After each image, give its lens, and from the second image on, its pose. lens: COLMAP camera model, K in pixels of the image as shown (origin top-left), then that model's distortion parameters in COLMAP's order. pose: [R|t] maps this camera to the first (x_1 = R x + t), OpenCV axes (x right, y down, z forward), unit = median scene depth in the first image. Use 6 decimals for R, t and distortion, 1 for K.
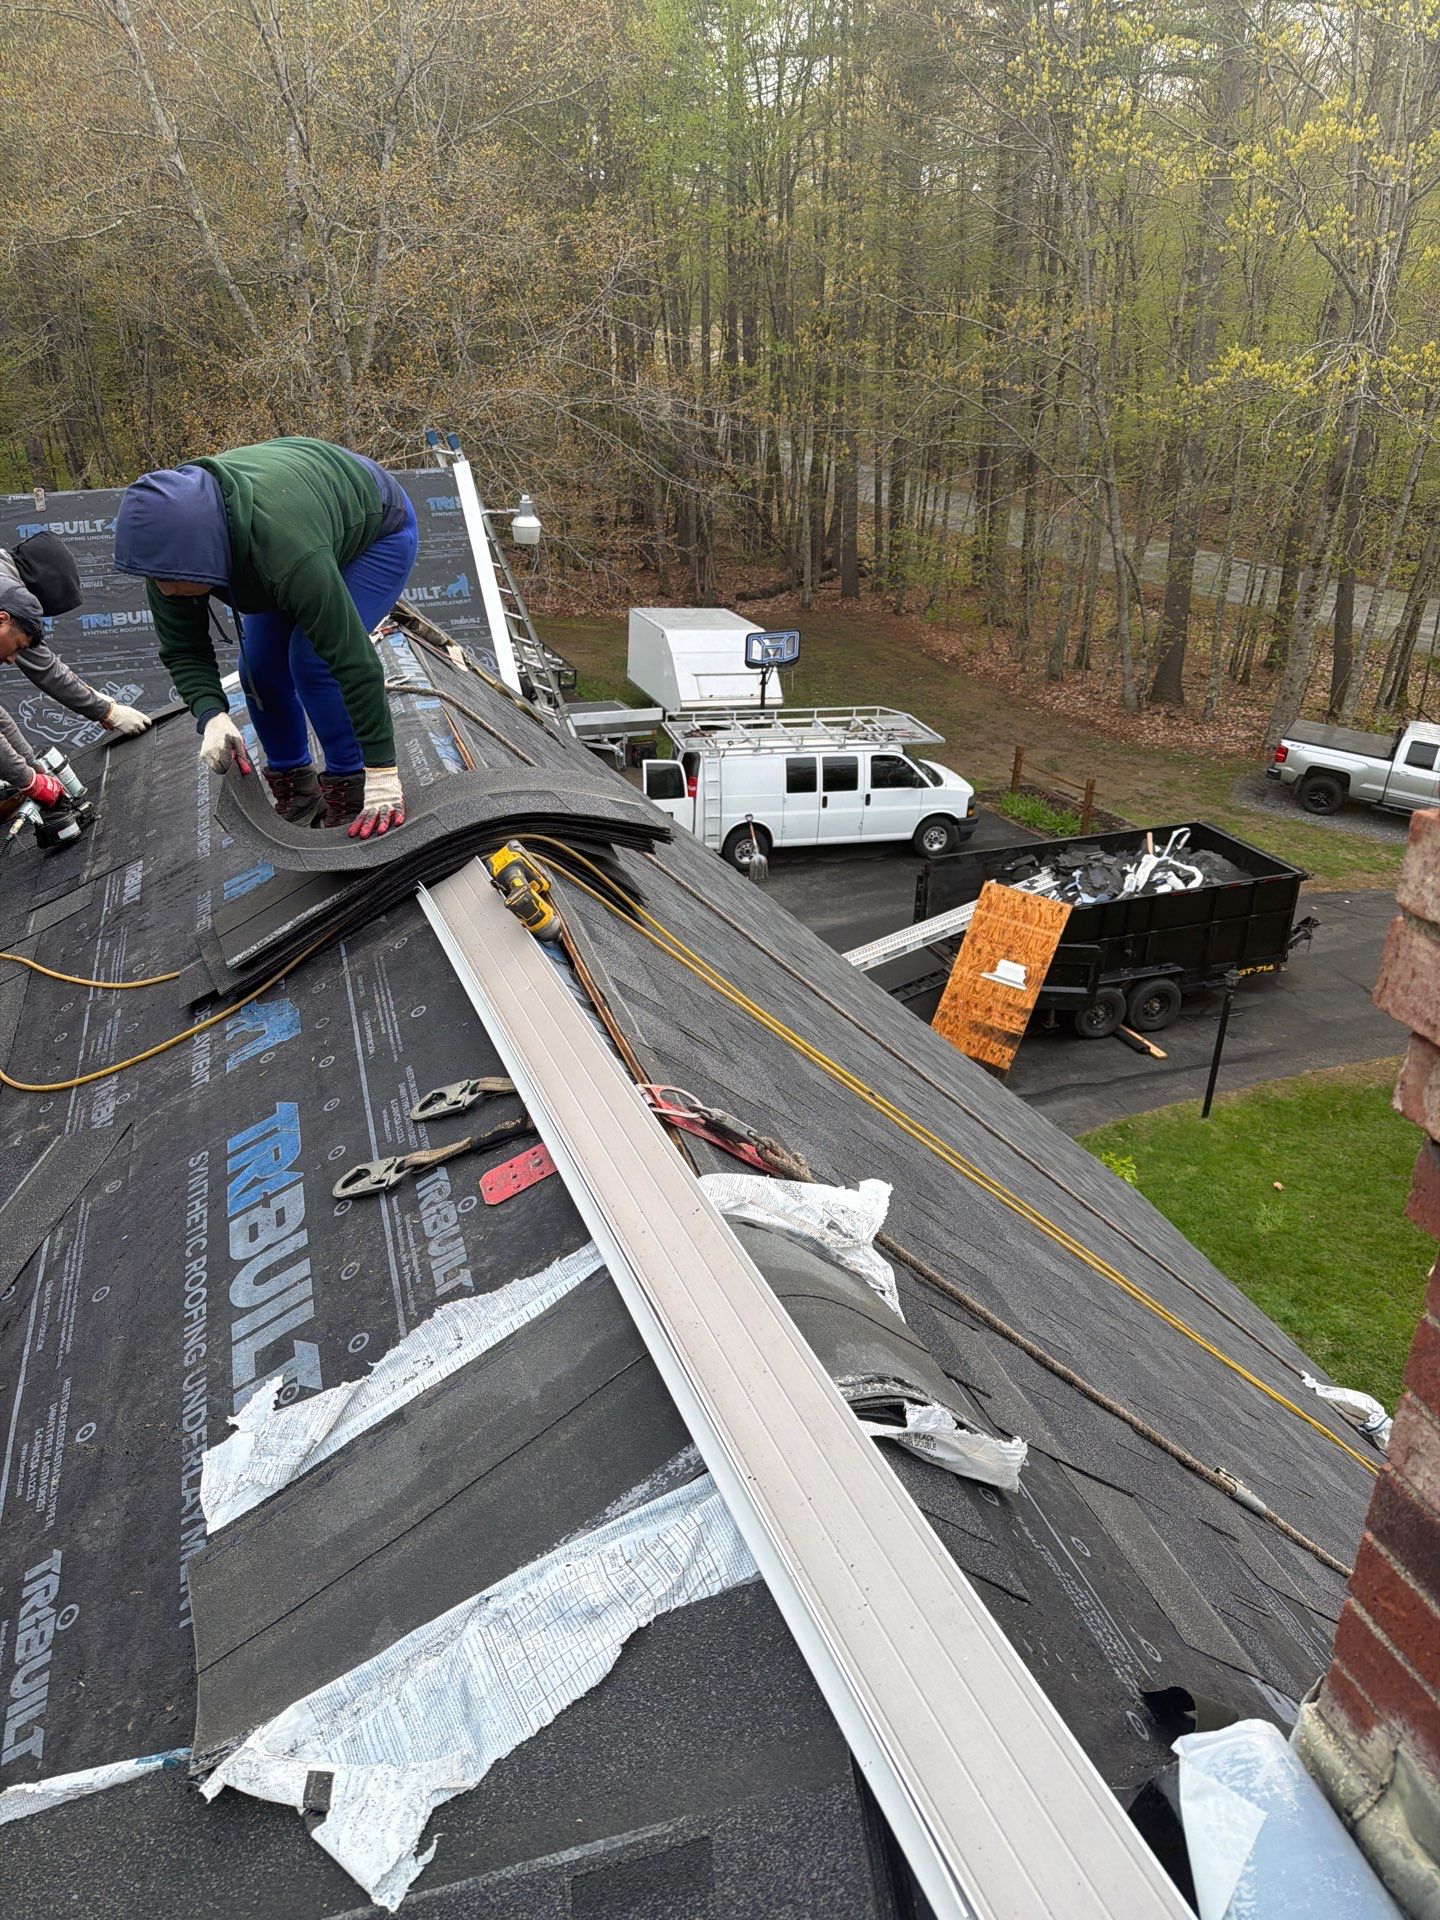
lens RADIAL K [[1348.4, 0, 716.5], [0, 1348.4, 961.1], [0, 0, 1]] dist [0.055786, -0.052899]
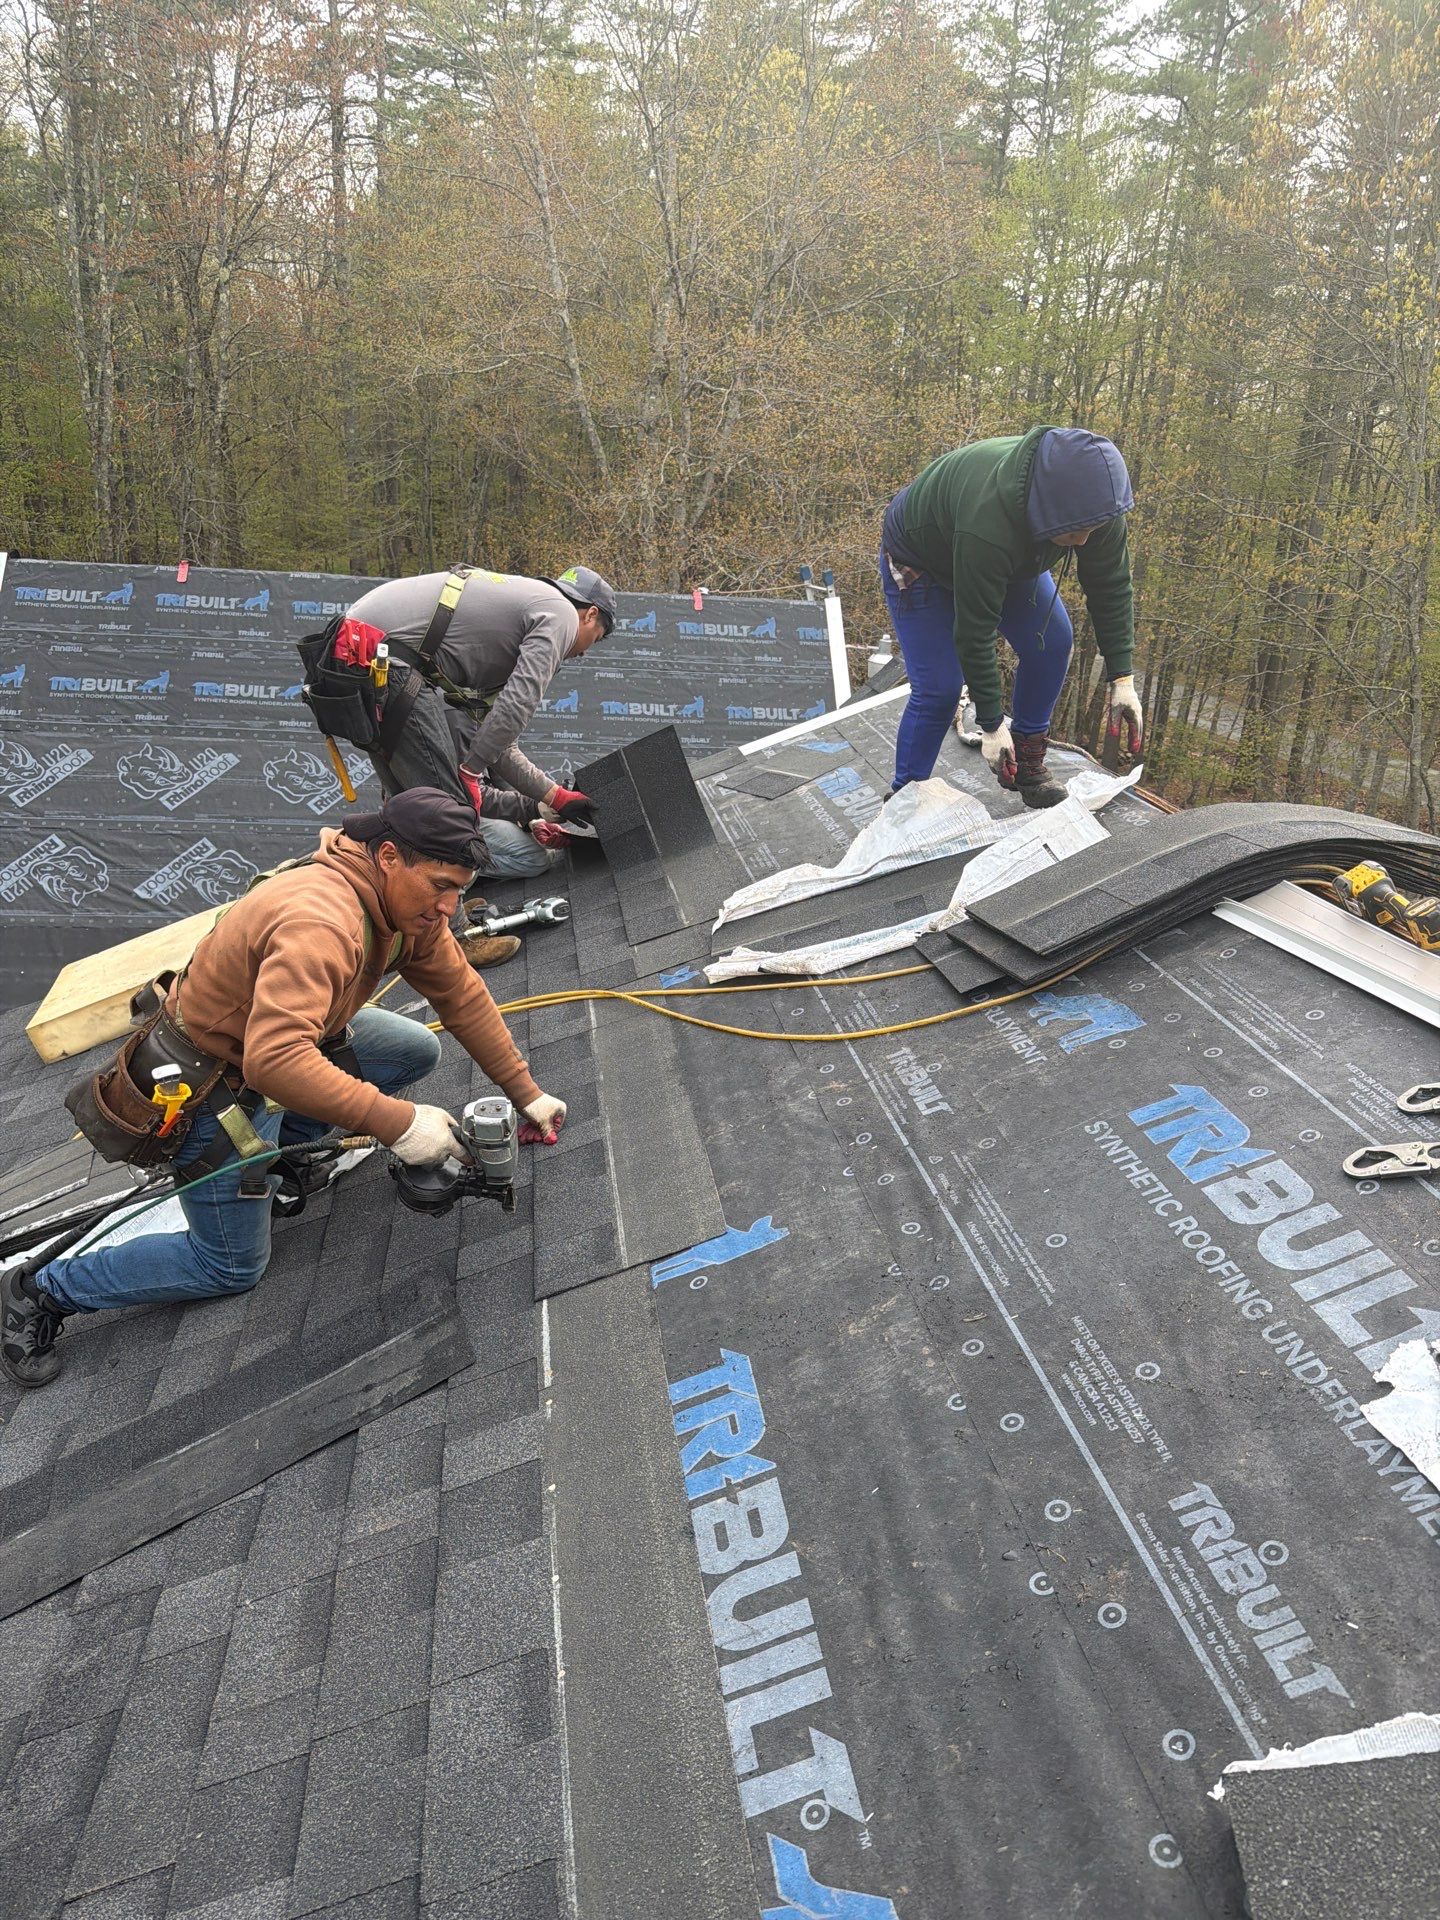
lens RADIAL K [[1348.4, 0, 716.5], [0, 1348.4, 961.1], [0, 0, 1]] dist [0.055786, -0.052899]
pose [[0.982698, 0.139942, -0.121330, -0.586790], [-0.153454, 0.981985, -0.110261, 0.190302], [0.103714, 0.126972, 0.986469, 0.018706]]
